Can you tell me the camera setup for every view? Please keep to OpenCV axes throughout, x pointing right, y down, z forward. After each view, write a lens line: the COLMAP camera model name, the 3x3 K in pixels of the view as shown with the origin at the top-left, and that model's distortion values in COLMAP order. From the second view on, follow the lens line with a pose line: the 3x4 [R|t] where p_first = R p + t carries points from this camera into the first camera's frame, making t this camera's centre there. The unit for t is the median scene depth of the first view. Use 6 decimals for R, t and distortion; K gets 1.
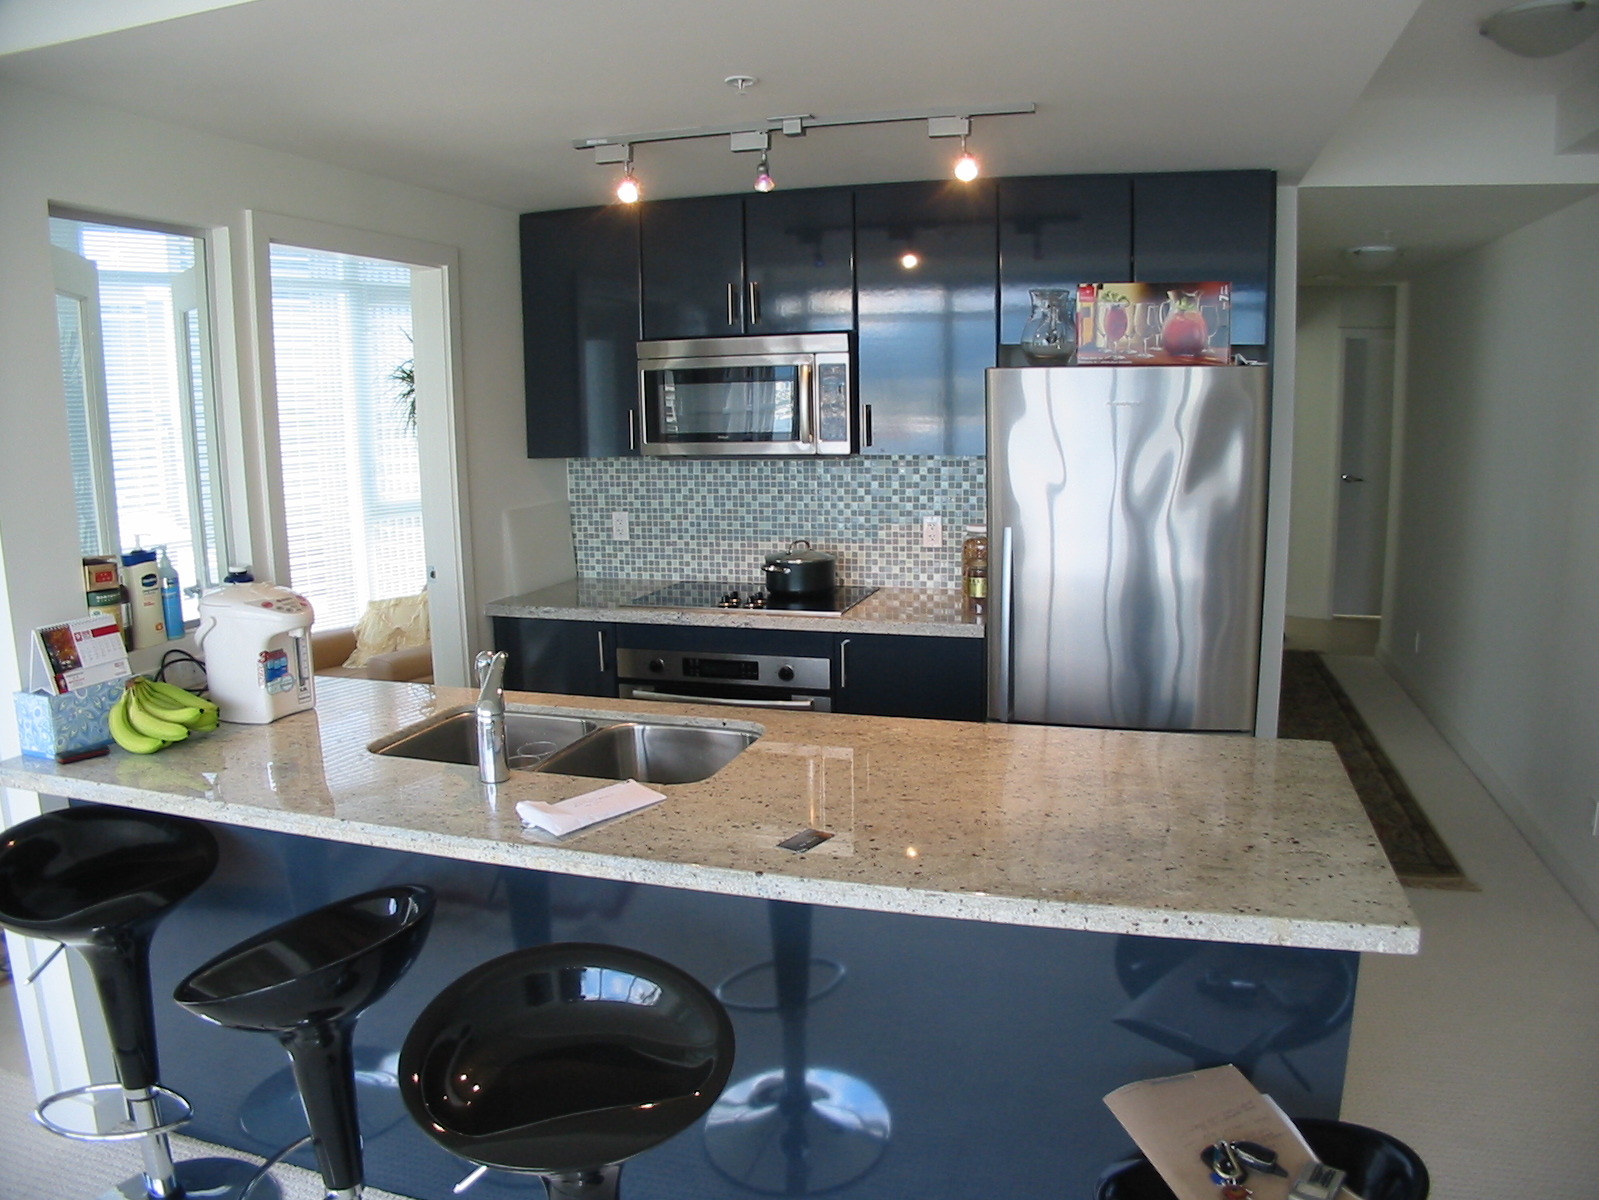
lens RADIAL K [[1142.3, 0, 824.0], [0, 1142.3, 603.8], [0, 0, 1]] dist [-0.210189, 0.102802]
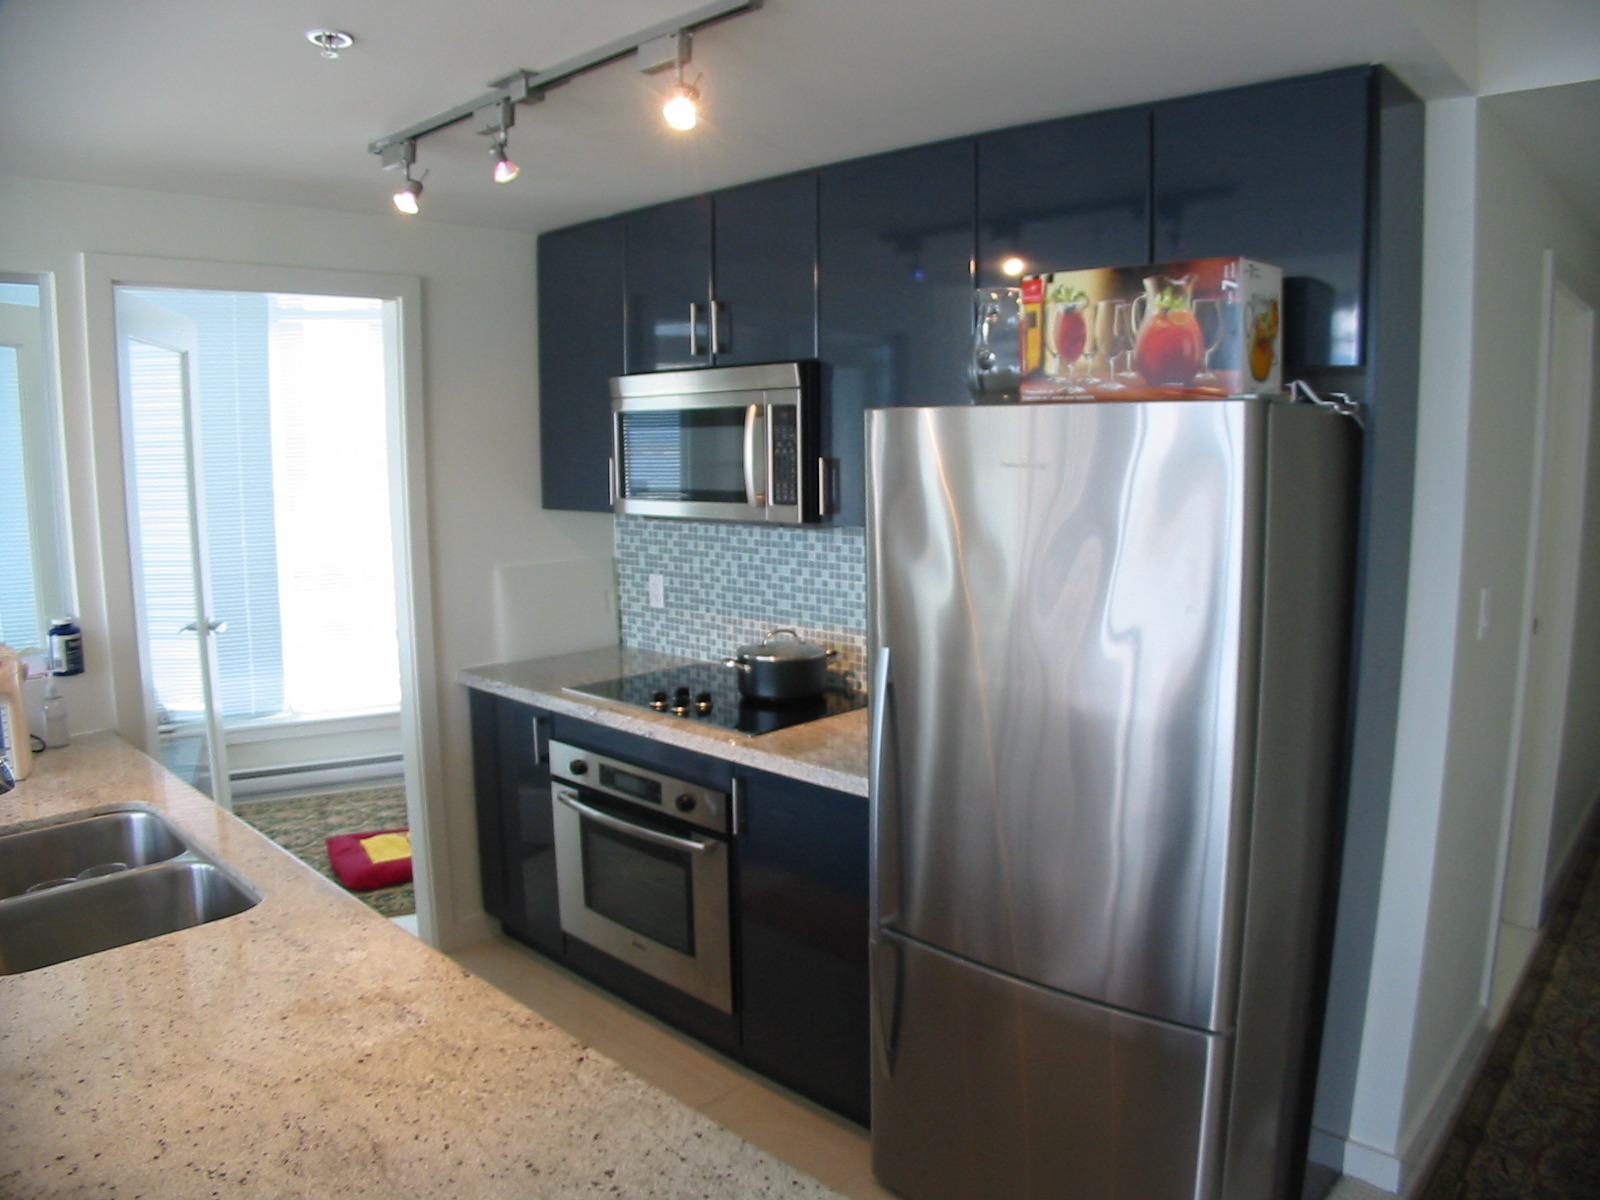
lens RADIAL K [[1143.0, 0, 824.5], [0, 1143.0, 603.8], [0, 0, 1]] dist [-0.210189, 0.102802]
pose [[0.896560, 0.073135, -0.436843, 0.322236], [-0.085197, 0.996332, -0.008051, -0.064953], [0.434652, 0.044436, 0.899502, 0.290546]]
